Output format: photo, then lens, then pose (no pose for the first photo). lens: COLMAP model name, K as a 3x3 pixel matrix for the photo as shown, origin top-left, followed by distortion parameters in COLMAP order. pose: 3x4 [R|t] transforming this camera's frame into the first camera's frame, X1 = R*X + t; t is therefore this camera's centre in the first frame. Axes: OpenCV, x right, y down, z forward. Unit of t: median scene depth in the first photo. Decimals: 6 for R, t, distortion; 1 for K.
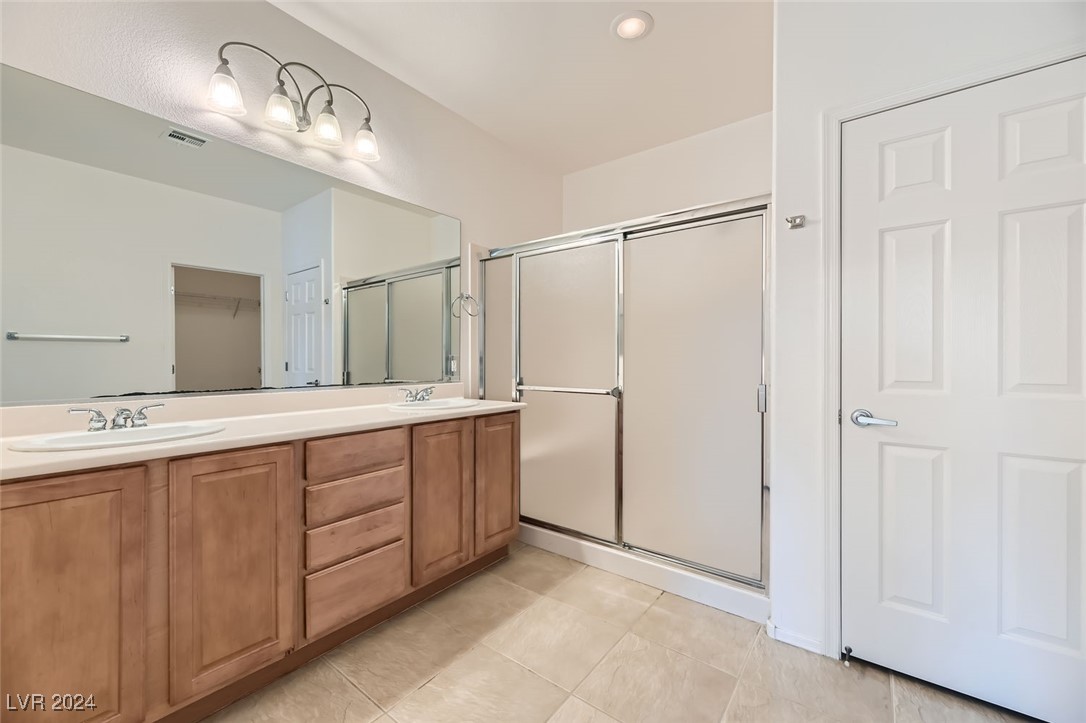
lens RADIAL K [[437.8, 0, 551.4], [0, 437.8, 360.1], [0, 0, 1]] dist [0.000916, -0.000504]
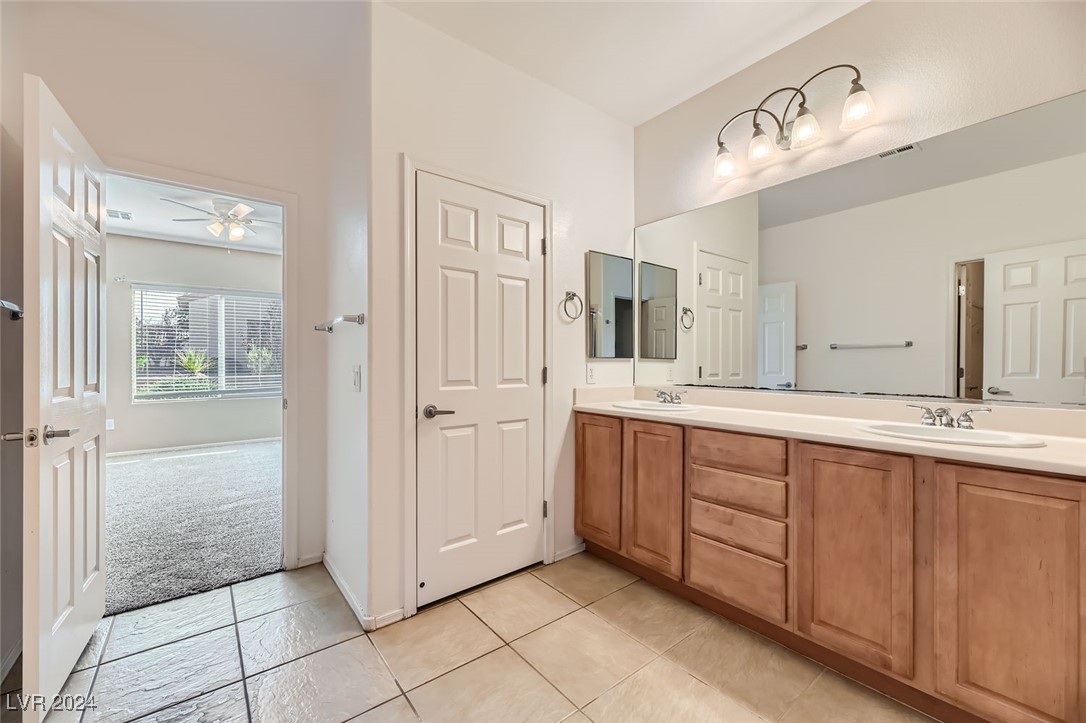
lens RADIAL K [[437.8, 0, 552.7], [0, 437.8, 362.7], [0, 0, 1]] dist [0.000916, -0.000504]
pose [[-0.242969, 0.002721, -0.970030, 0.675728], [-0.000091, 0.999996, 0.002828, -0.007493], [0.970034, 0.000775, -0.242968, 0.792028]]
